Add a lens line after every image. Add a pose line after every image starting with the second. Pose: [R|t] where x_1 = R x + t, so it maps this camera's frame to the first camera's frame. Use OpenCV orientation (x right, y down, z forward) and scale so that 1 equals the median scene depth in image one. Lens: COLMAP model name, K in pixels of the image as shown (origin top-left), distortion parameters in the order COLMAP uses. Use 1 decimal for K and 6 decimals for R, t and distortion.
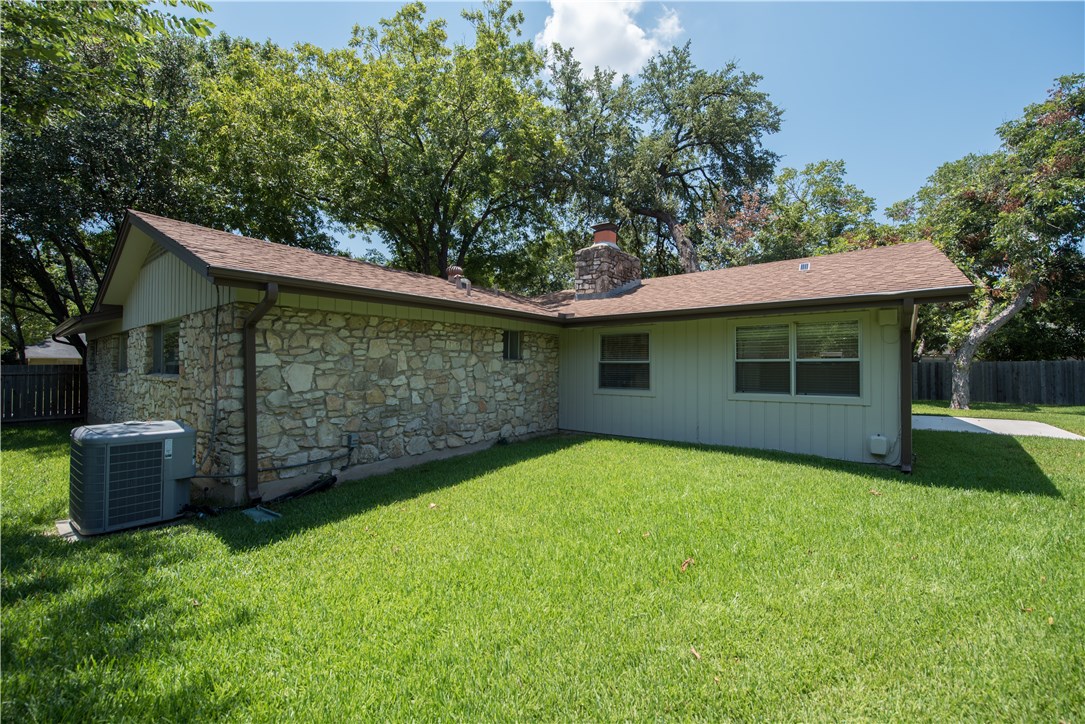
lens RADIAL K [[436.9, 0, 543.1], [0, 436.9, 367.5], [0, 0, 1]] dist [-0.018219, -0.000015]
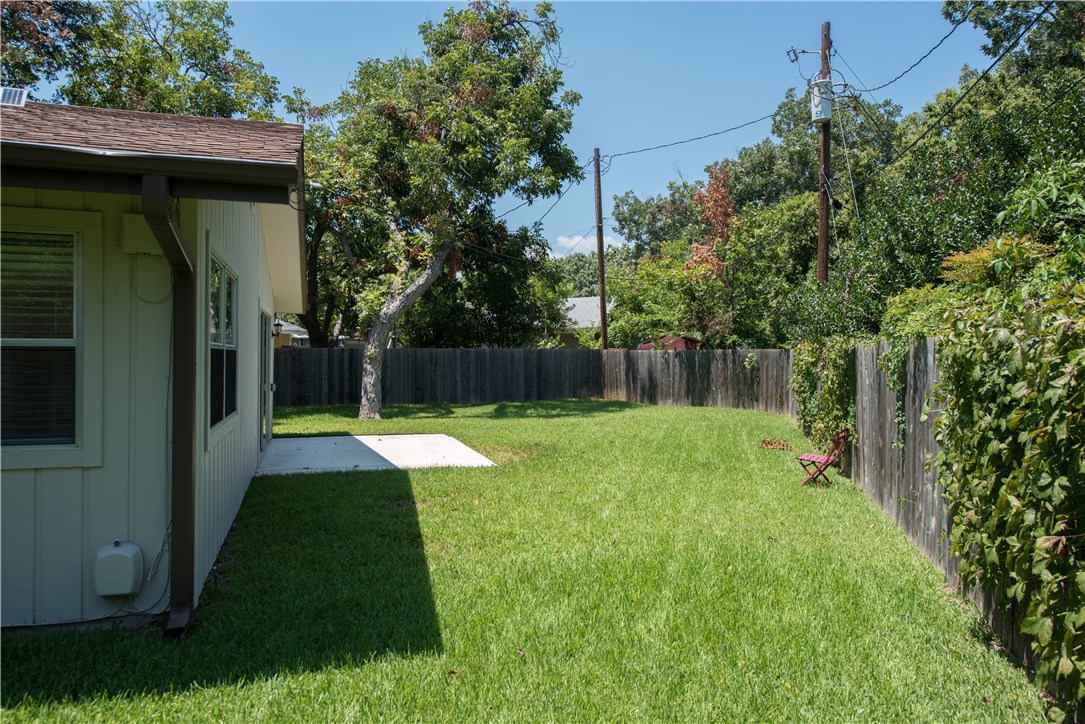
lens RADIAL K [[749.8, 0, 542.5], [0, 749.8, 362.0], [0, 0, 1]] dist [-0.000295, -0.000267]
pose [[0.567762, -0.002802, 0.823188, 0.136632], [-0.007414, 0.999936, 0.008517, -0.003261], [-0.823159, -0.010938, 0.567705, 0.098283]]
